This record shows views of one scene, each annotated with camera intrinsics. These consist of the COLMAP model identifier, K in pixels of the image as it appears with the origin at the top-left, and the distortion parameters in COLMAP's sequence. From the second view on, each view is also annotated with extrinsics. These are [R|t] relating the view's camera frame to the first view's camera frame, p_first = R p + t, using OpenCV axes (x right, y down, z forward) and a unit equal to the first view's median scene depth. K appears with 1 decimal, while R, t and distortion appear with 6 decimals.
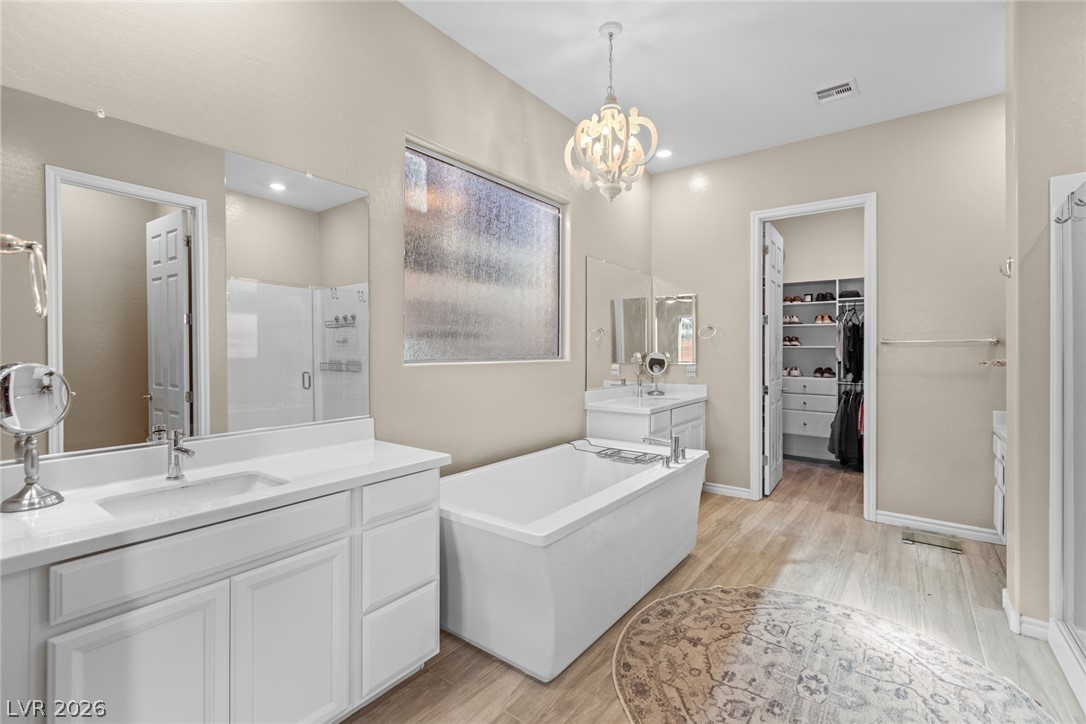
lens RADIAL K [[483.7, 0, 546.9], [0, 483.7, 350.8], [0, 0, 1]] dist [0.002240, -0.001958]
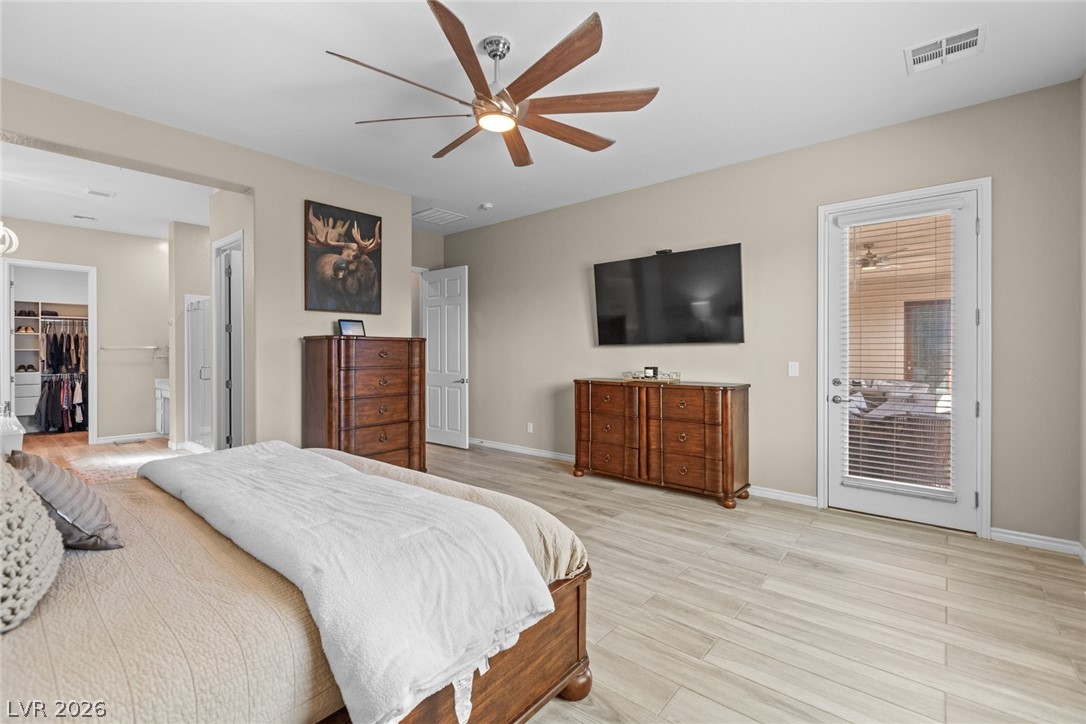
lens RADIAL K [[483.7, 0, 540.9], [0, 483.7, 352.4], [0, 0, 1]] dist [0.002240, -0.001958]
pose [[0.066234, -0.004795, 0.997793, -0.888675], [0.004359, 0.999980, 0.004516, -0.000887], [-0.997795, 0.004050, 0.066254, -0.690605]]
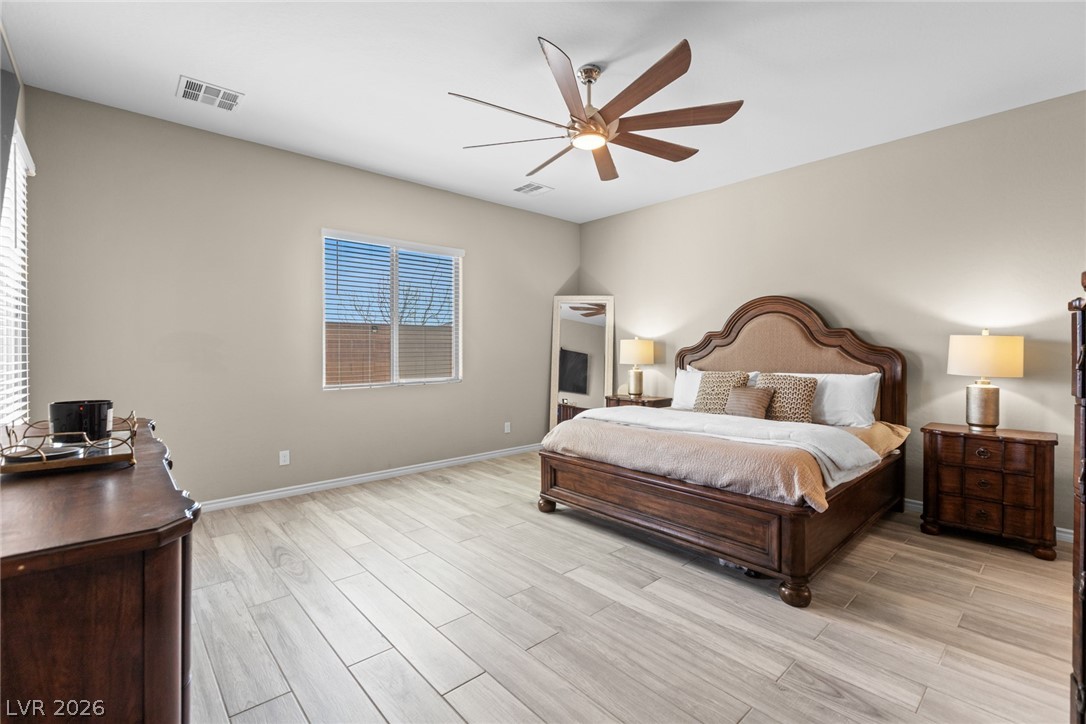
lens RADIAL K [[483.7, 0, 542.1], [0, 483.7, 353.5], [0, 0, 1]] dist [0.002240, -0.001958]
pose [[-0.204396, 0.008164, -0.978854, 0.428580], [-0.004316, 0.999948, 0.009241, 0.001869], [0.978879, 0.006114, -0.204350, -0.516186]]
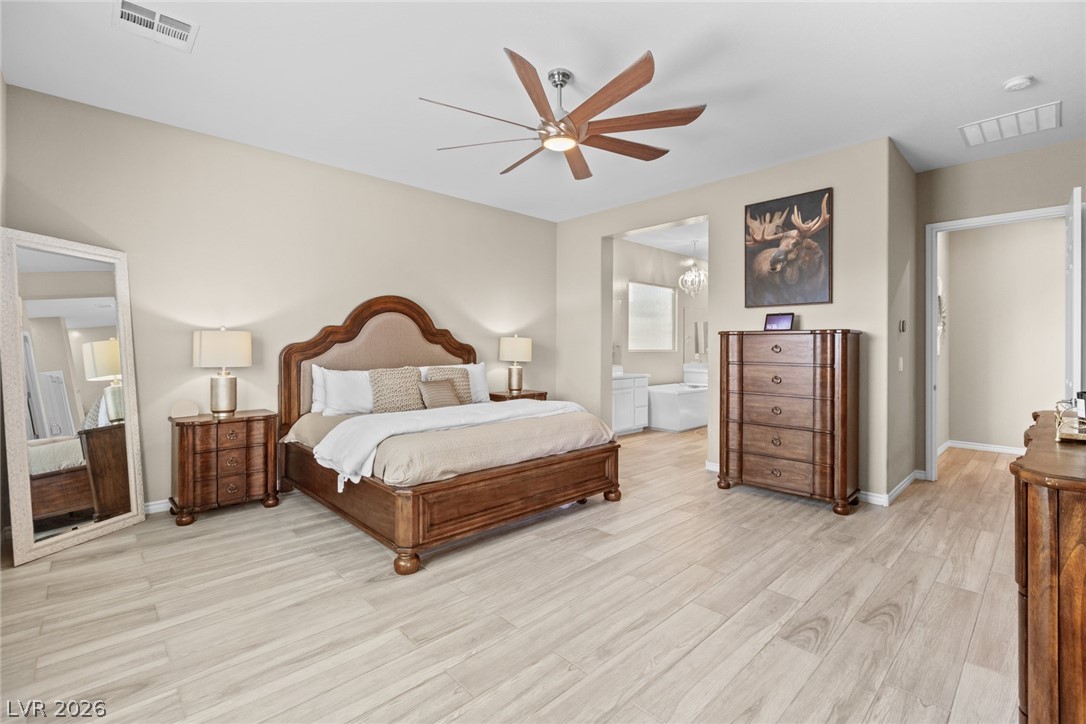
lens RADIAL K [[483.7, 0, 539.7], [0, 483.7, 350.4], [0, 0, 1]] dist [0.002240, -0.001958]
pose [[0.983595, 0.004505, -0.180333, -0.165225], [-0.003330, 0.999971, 0.006818, 0.002852], [0.180358, -0.006106, 0.983582, -1.294252]]
